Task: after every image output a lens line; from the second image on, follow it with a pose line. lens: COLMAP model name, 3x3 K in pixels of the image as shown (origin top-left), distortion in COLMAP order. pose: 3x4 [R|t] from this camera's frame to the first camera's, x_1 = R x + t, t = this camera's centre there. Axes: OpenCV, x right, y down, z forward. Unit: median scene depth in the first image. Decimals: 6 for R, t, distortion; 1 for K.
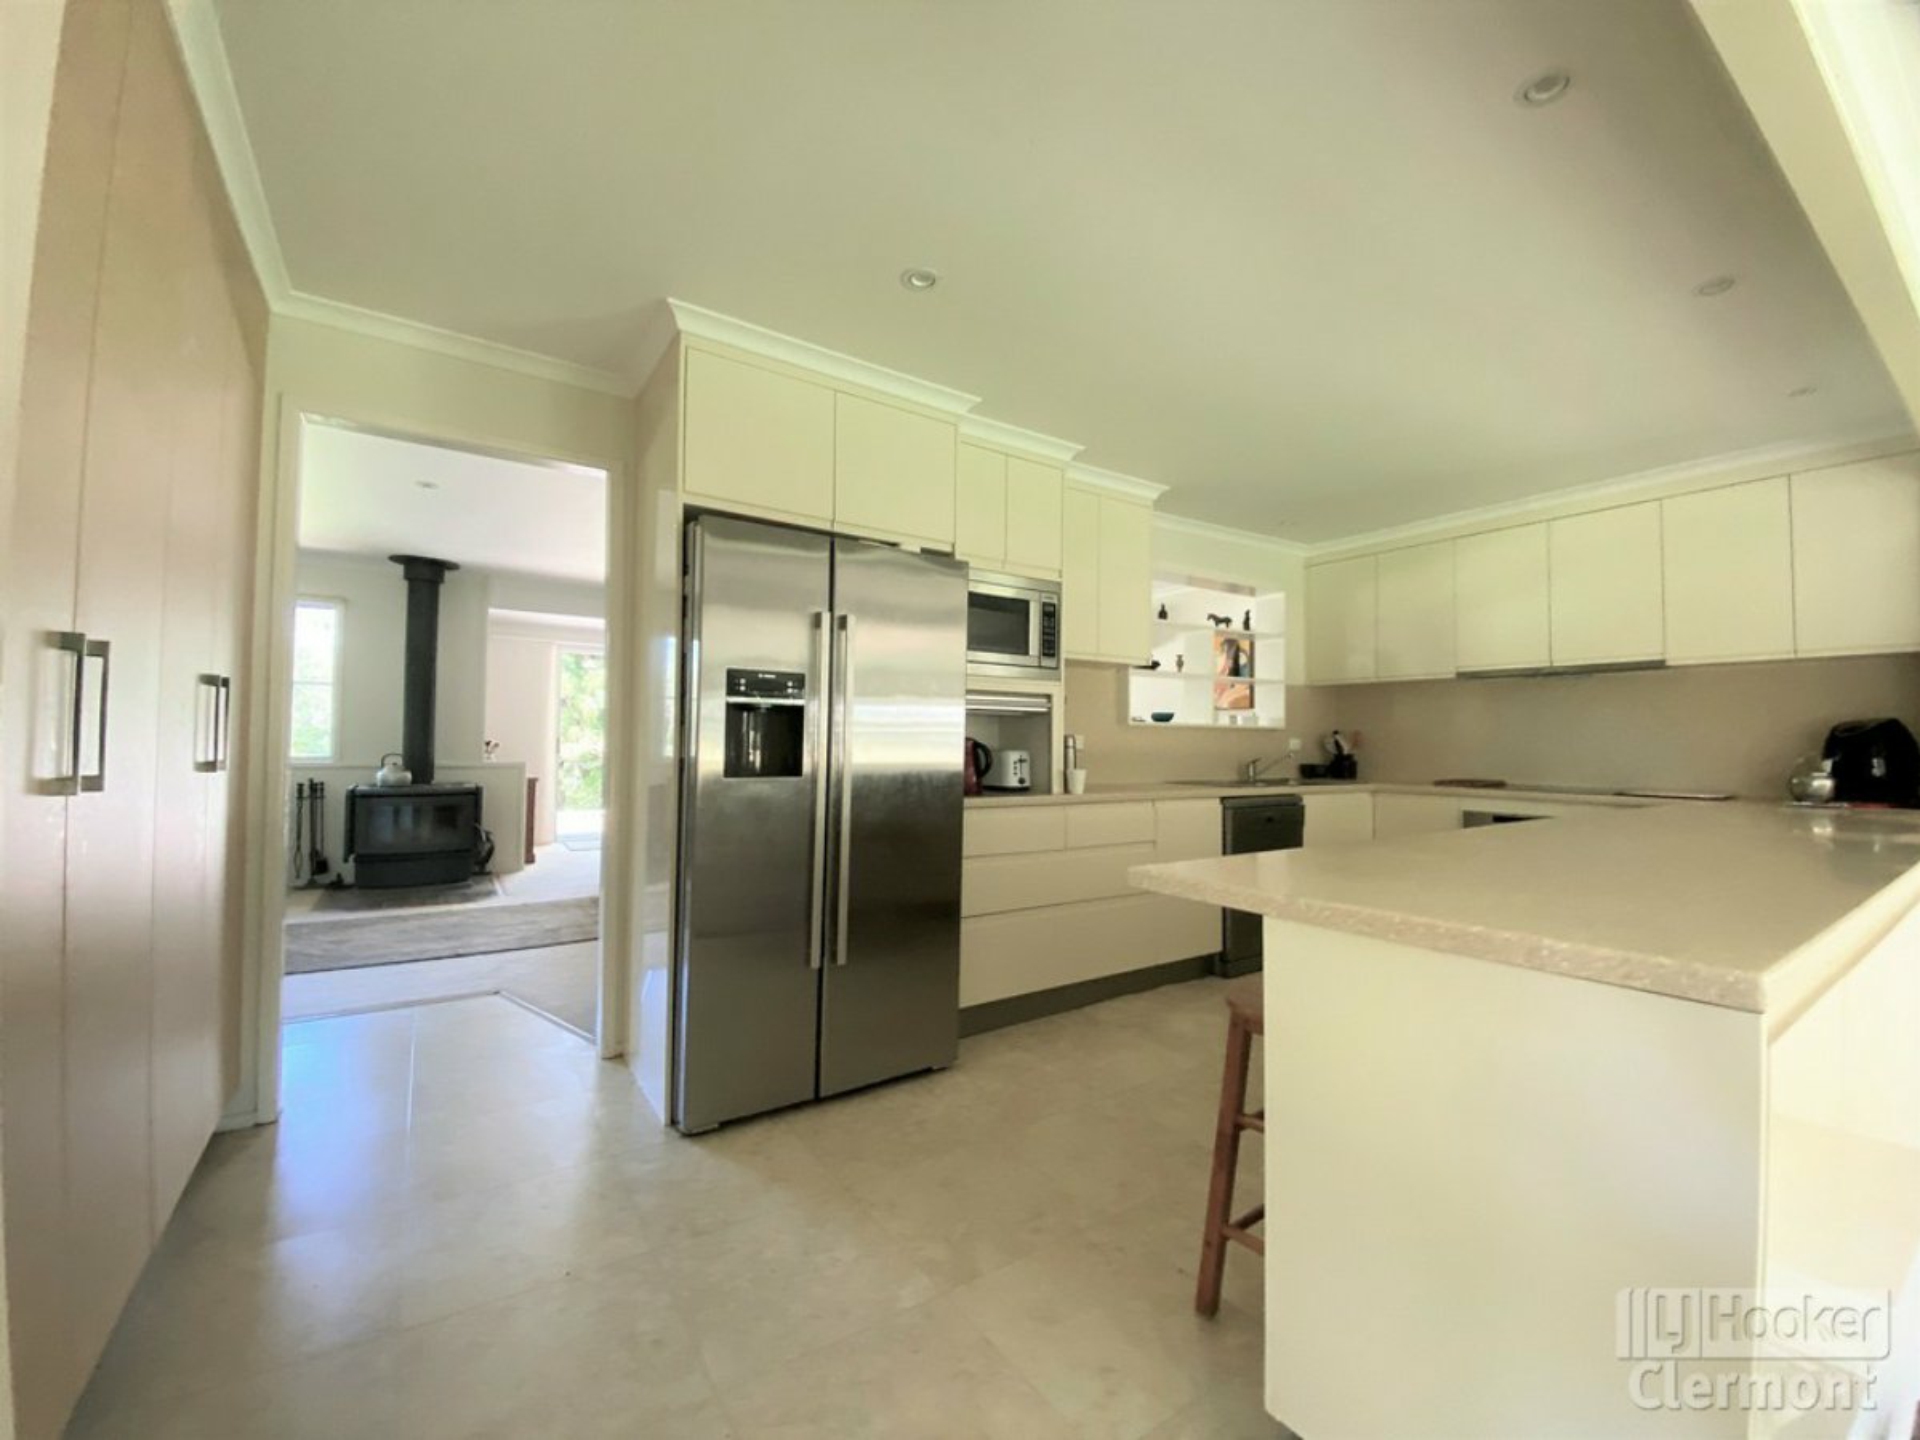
lens RADIAL K [[790.0, 0, 956.7], [0, 790.0, 720.6], [0, 0, 1]] dist [-0.015770, -0.001697]
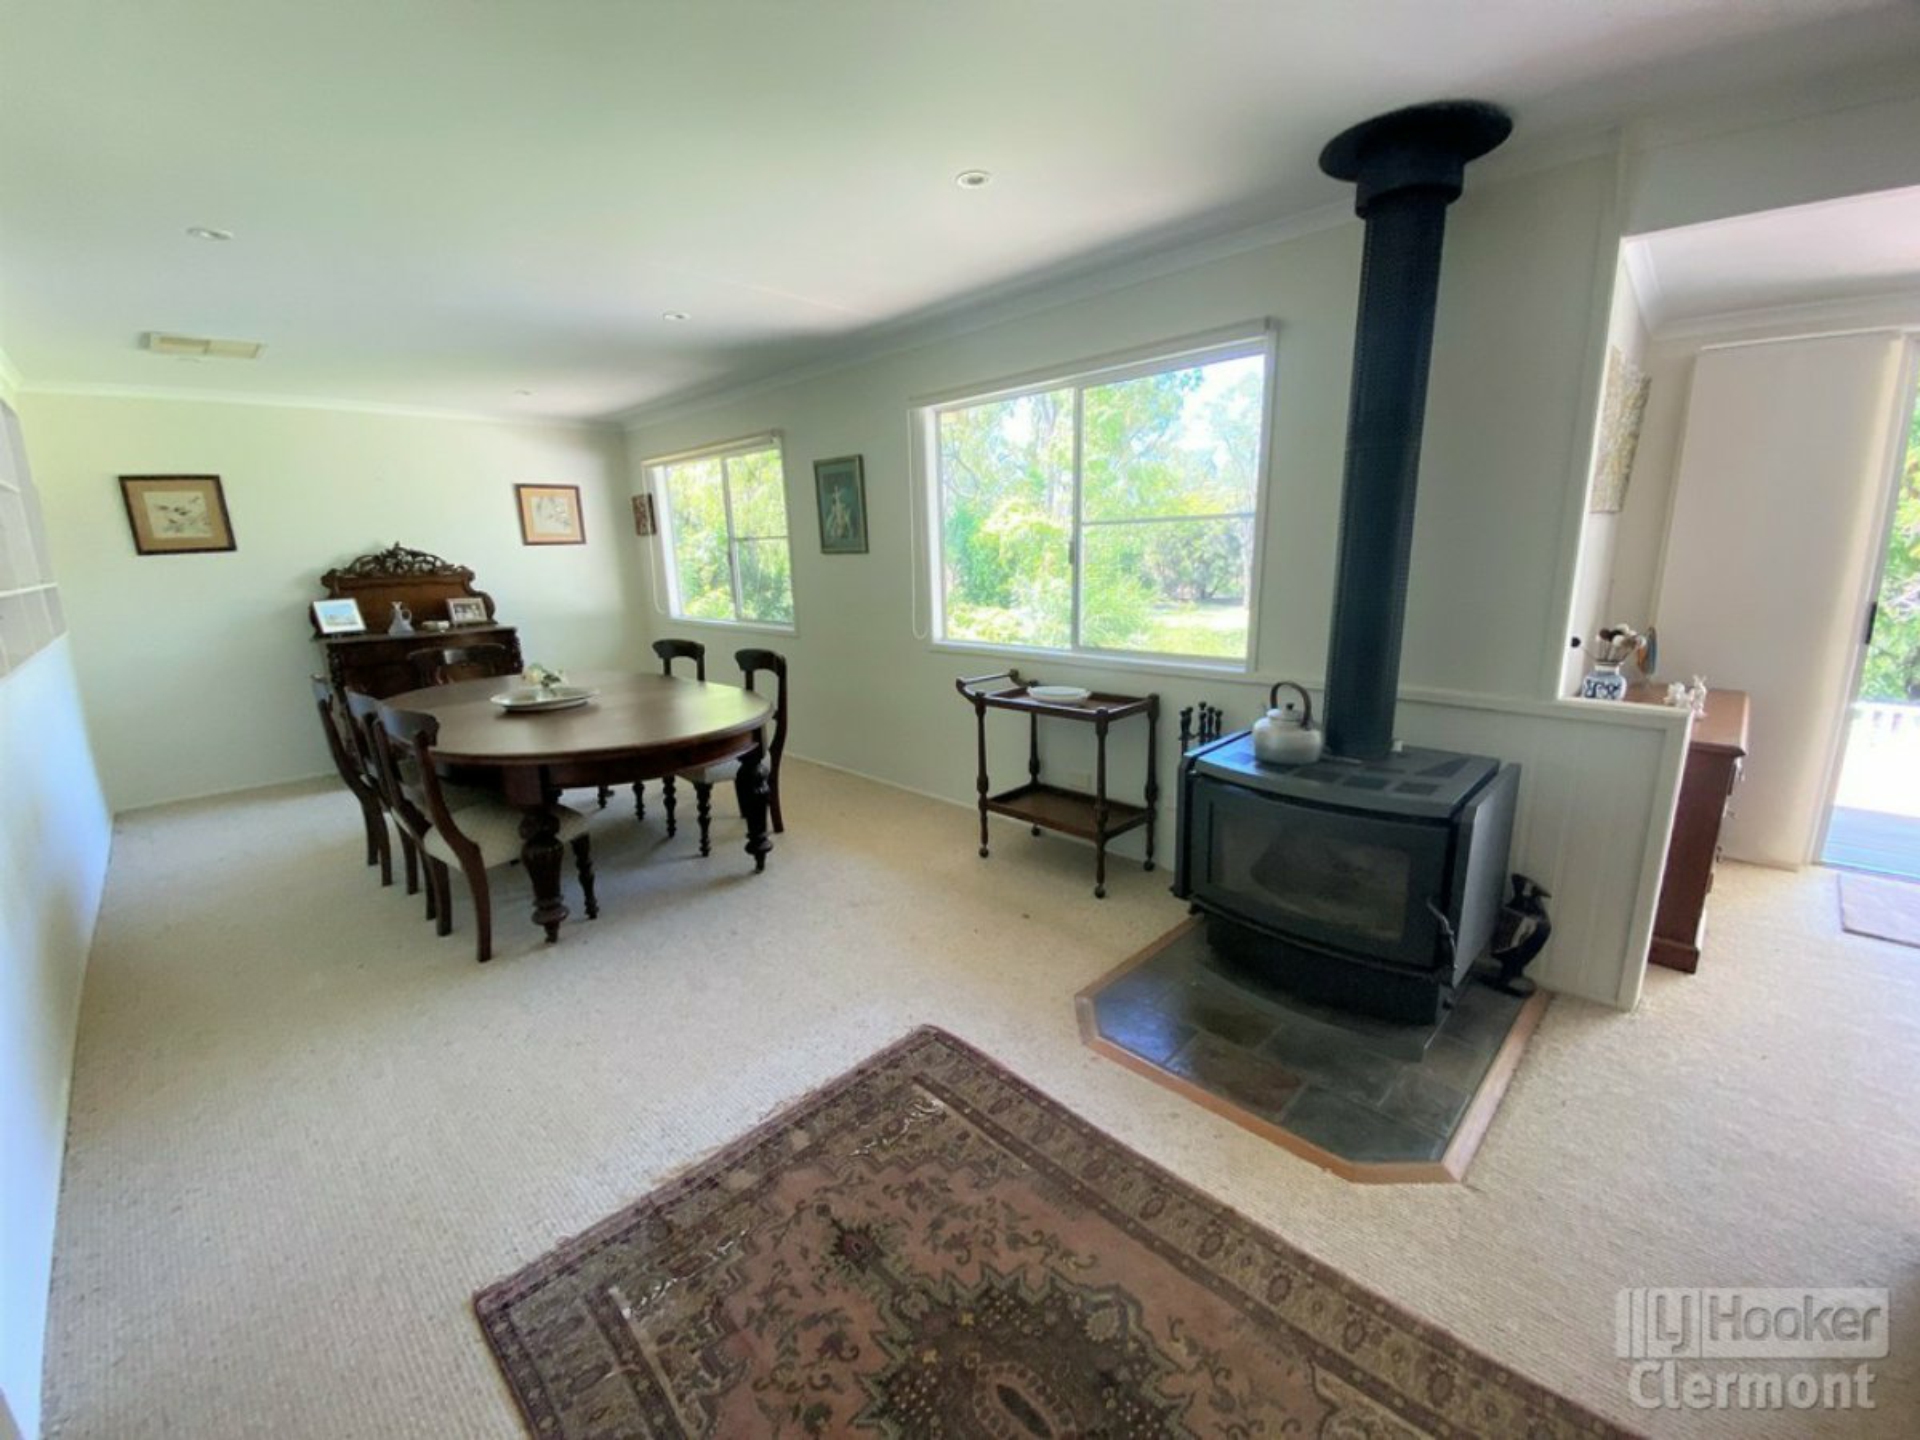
lens RADIAL K [[790.0, 0, 964.0], [0, 790.0, 721.7], [0, 0, 1]] dist [-0.015770, -0.001697]
pose [[0.192029, 0.205520, -0.959628, -0.329512], [0.036501, 0.975654, 0.216256, -0.033685], [0.980710, -0.076555, 0.179853, 0.722178]]
